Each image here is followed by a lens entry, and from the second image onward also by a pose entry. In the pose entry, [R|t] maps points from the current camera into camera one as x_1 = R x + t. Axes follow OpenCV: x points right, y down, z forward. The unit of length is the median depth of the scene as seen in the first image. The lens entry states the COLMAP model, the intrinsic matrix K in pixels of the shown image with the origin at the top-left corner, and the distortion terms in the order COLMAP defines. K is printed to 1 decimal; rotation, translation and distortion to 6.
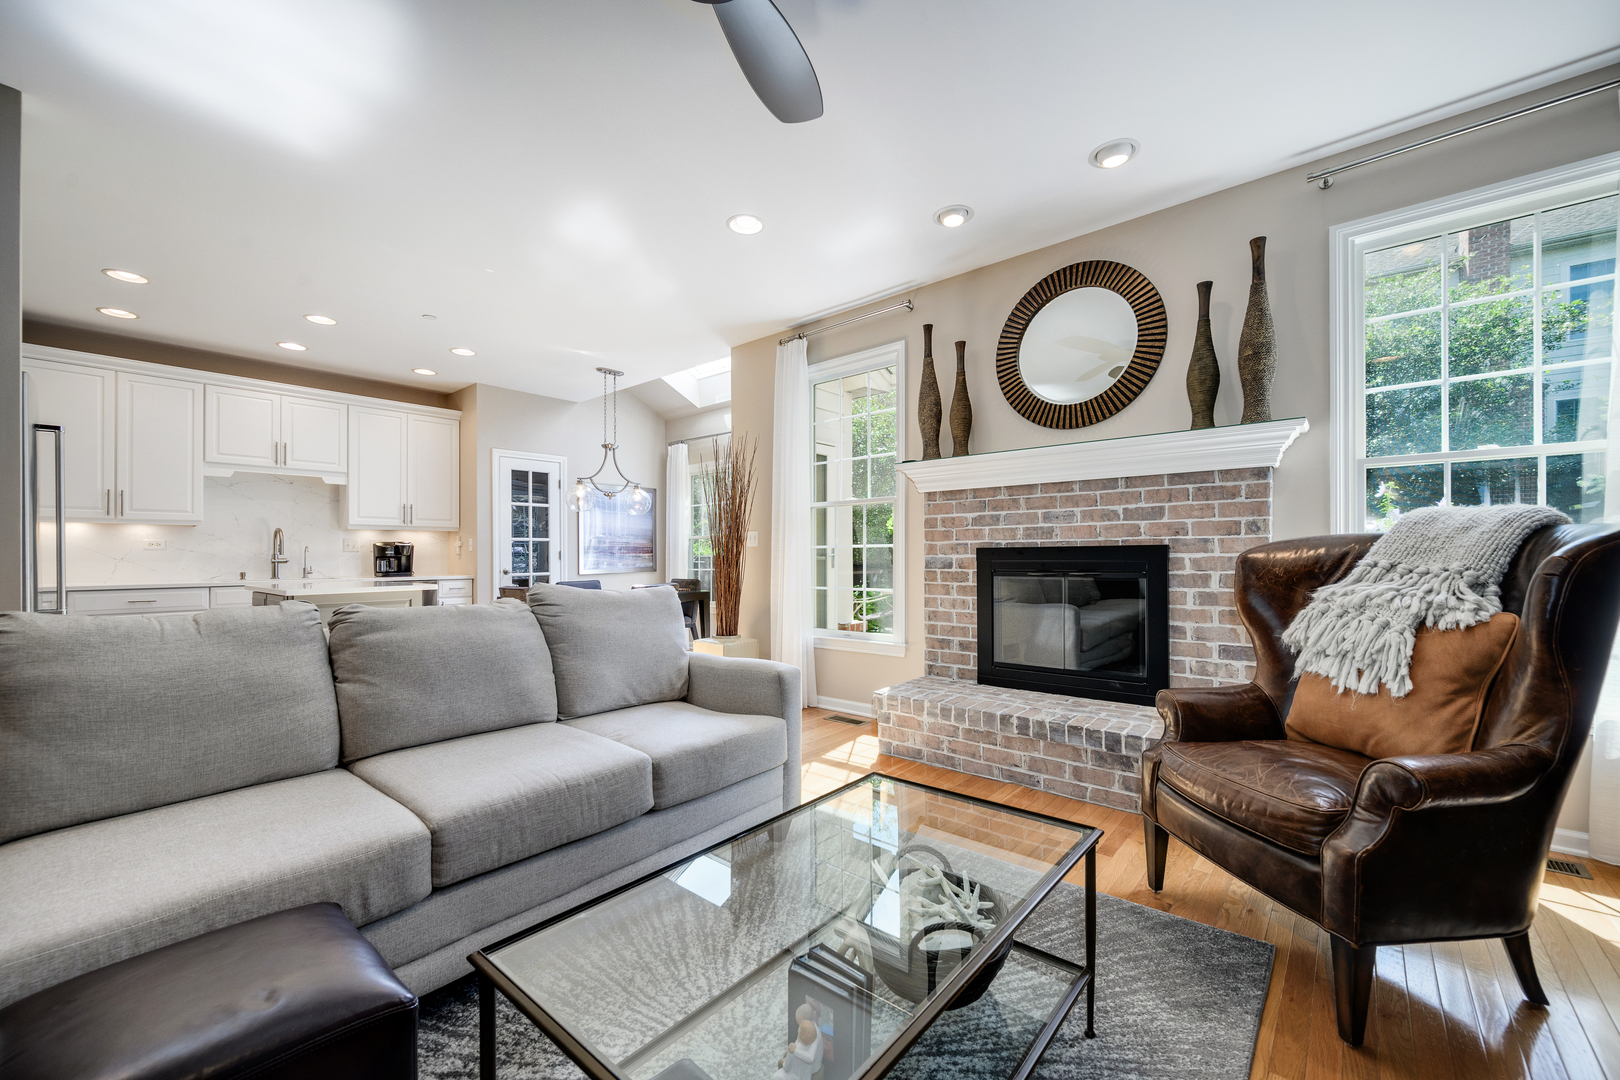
lens RADIAL K [[636.9, 0, 801.2], [0, 636.9, 549.1], [0, 0, 1]] dist [0.000948, -0.001366]
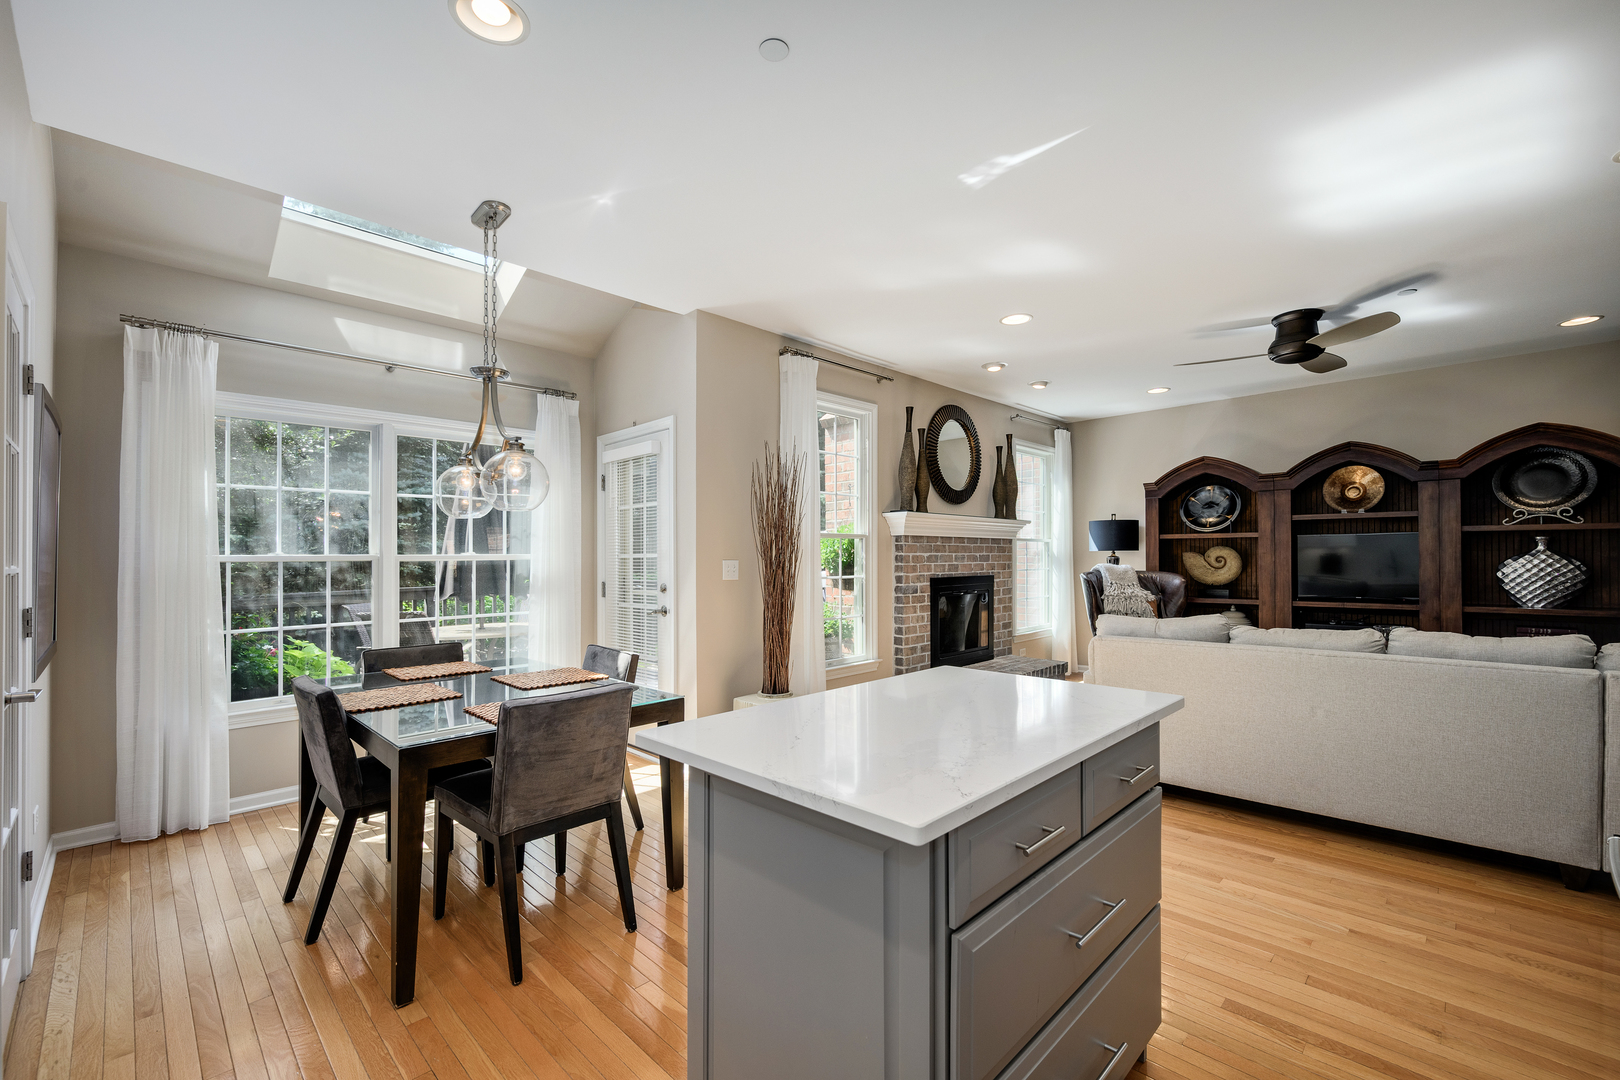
lens RADIAL K [[692.8, 0, 815.9], [0, 692.8, 548.3], [0, 0, 1]] dist [0.012933, -0.000517]
pose [[0.048527, 0.019319, 0.998635, -0.917399], [-0.003030, 0.999811, -0.019195, -0.026781], [-0.998817, -0.002095, 0.048576, 0.842250]]
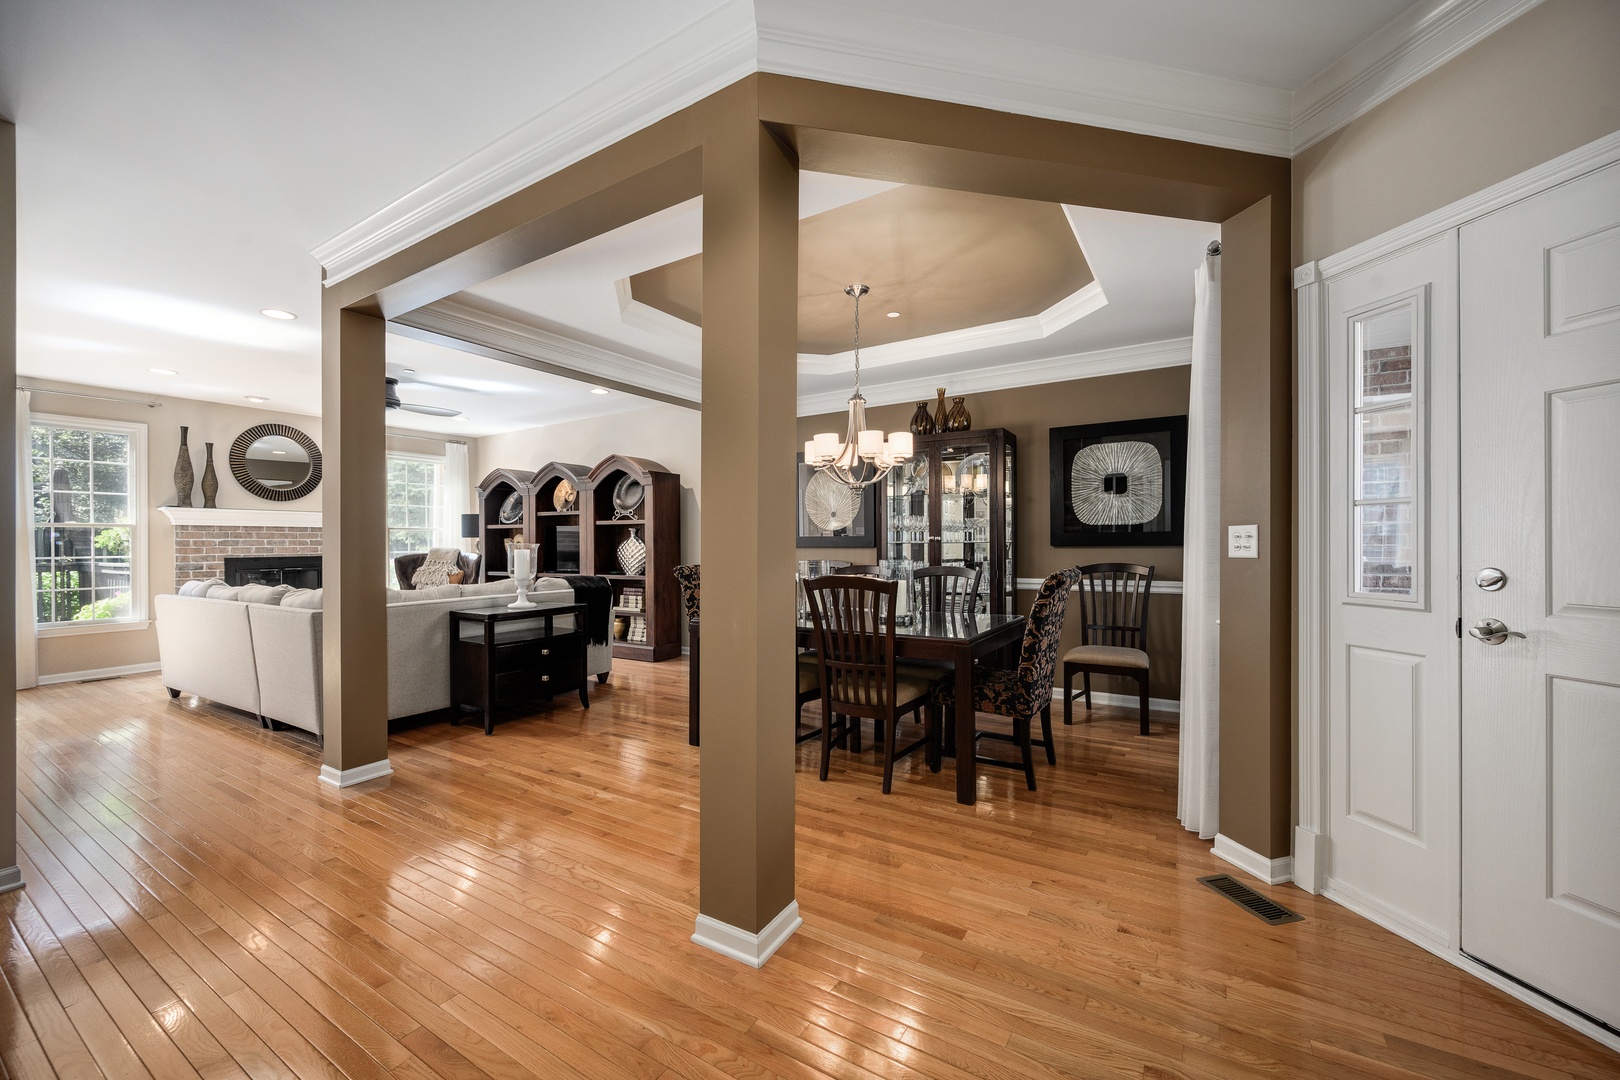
lens RADIAL K [[636.9, 0, 812.2], [0, 636.9, 543.3], [0, 0, 1]] dist [0.000948, -0.001366]
pose [[-0.155132, 0.009184, 0.987851, -1.300085], [-0.000511, 0.999956, -0.009377, -0.019960], [-0.987894, -0.001959, -0.155121, -0.289776]]
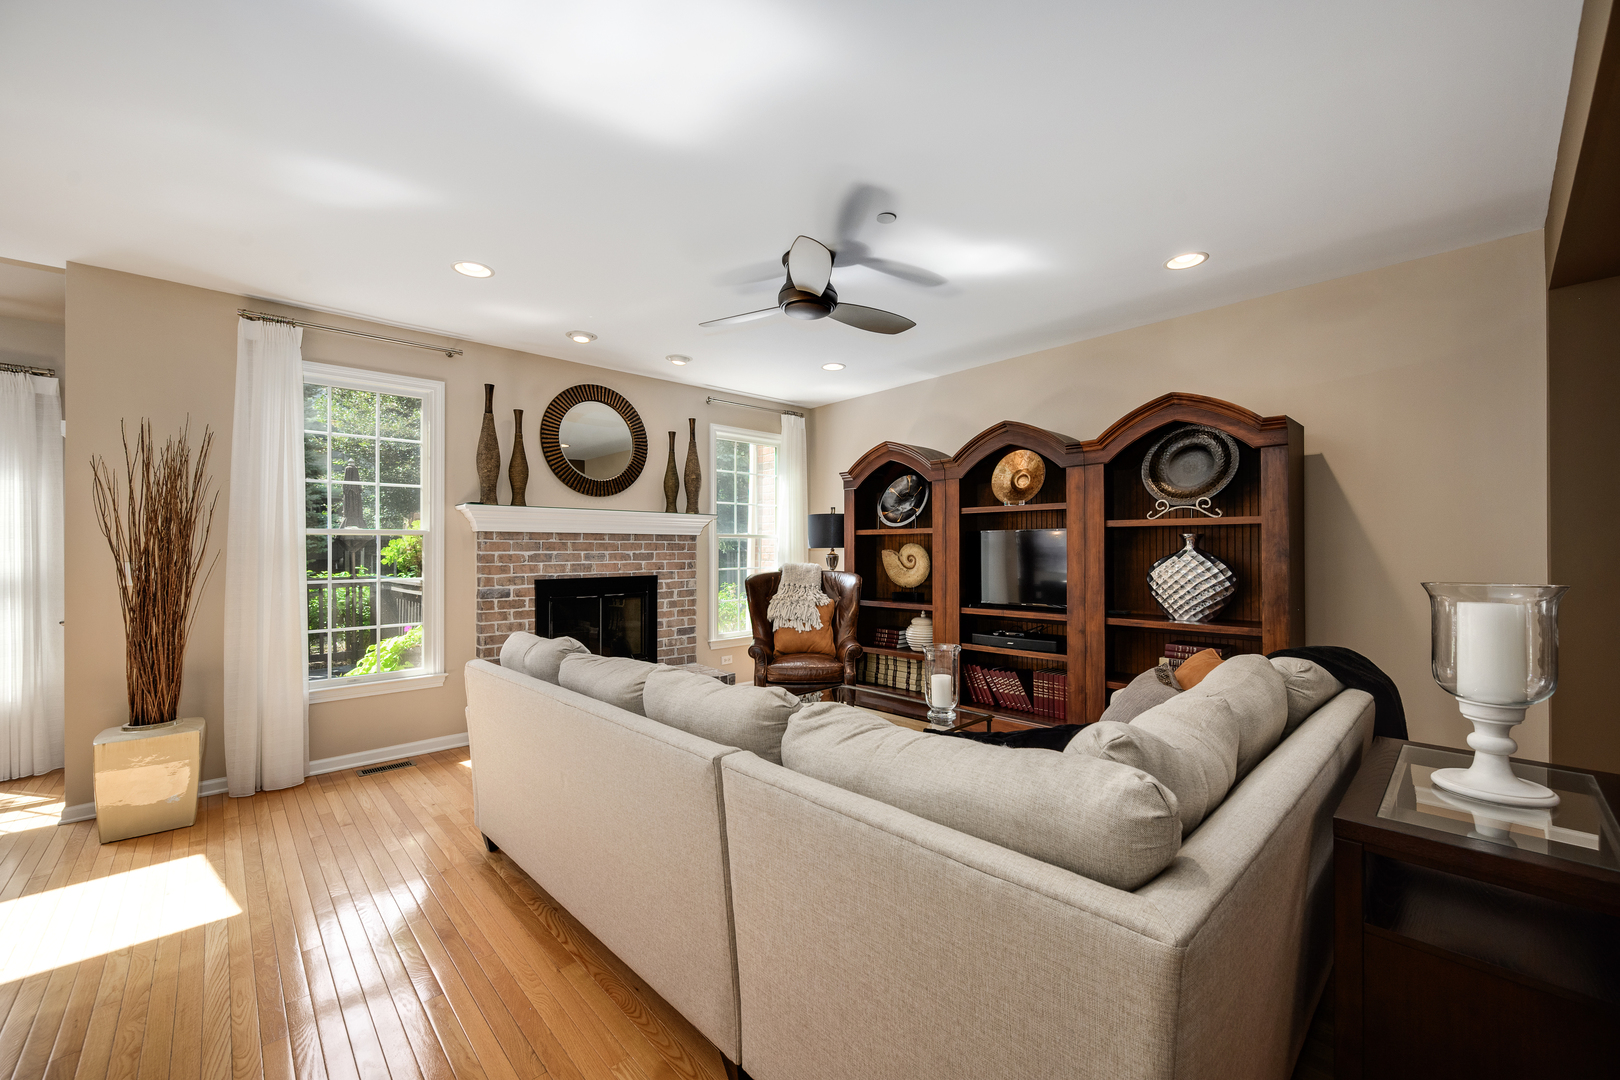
lens RADIAL K [[636.9, 0, 815.9], [0, 636.9, 541.3], [0, 0, 1]] dist [0.000948, -0.001366]
pose [[0.102244, 0.018126, 0.994594, -0.654628], [-0.004760, 0.999831, -0.017732, -0.041351], [-0.994748, -0.002921, 0.102313, 0.227386]]
